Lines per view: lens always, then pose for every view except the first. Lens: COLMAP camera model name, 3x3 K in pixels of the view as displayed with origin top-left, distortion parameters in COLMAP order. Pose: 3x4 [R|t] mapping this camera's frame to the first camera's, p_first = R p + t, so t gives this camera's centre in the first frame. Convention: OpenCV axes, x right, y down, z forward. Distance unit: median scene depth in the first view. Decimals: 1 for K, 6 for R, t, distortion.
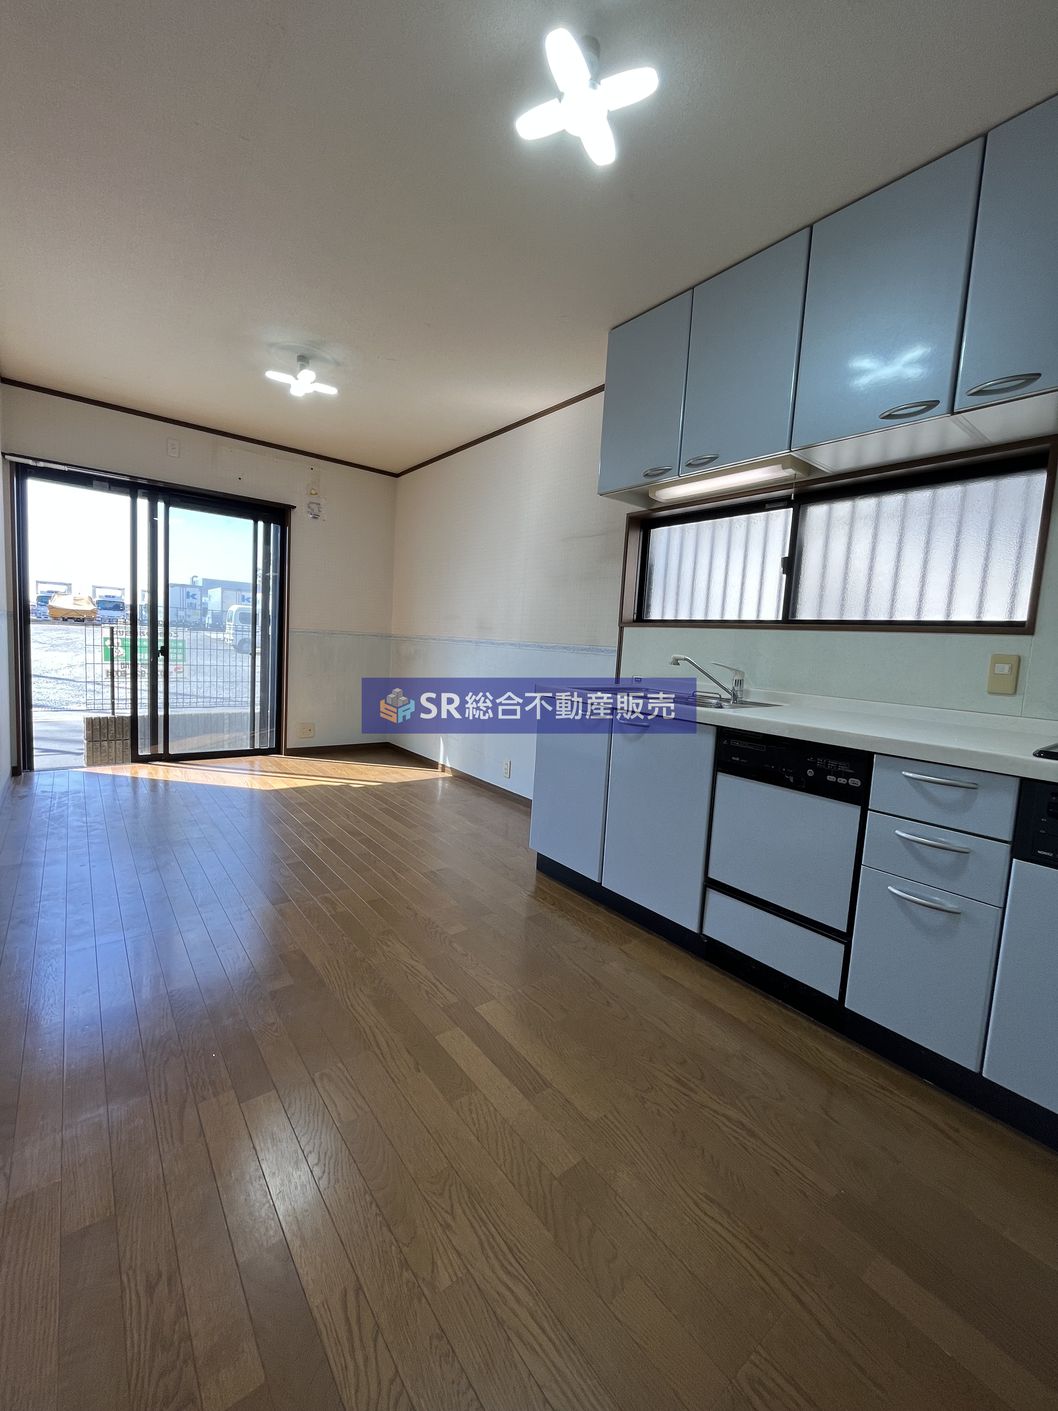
lens RADIAL K [[573.5, 0, 521.7], [0, 573.5, 698.1], [0, 0, 1]] dist [-0.003072, 0.000441]
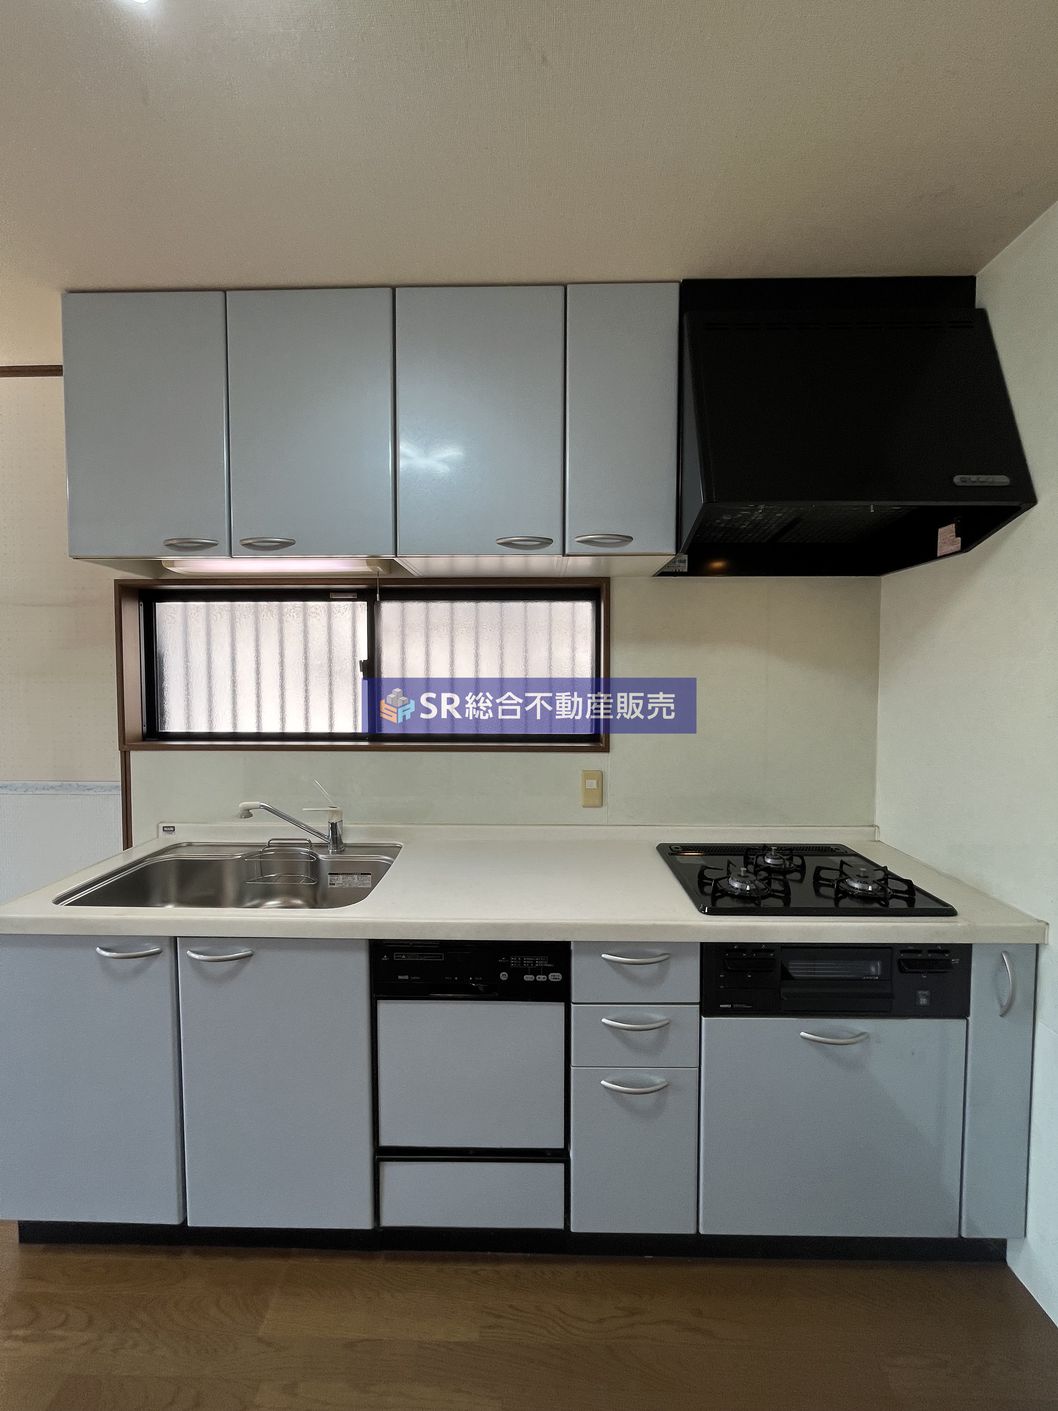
lens RADIAL K [[573.5, 0, 521.7], [0, 573.5, 698.1], [0, 0, 1]] dist [-0.003072, 0.000441]
pose [[0.631881, -0.092319, 0.769547, -0.062952], [0.112891, 0.993255, 0.026461, -0.253309], [-0.766799, 0.070155, 0.638041, 0.392165]]
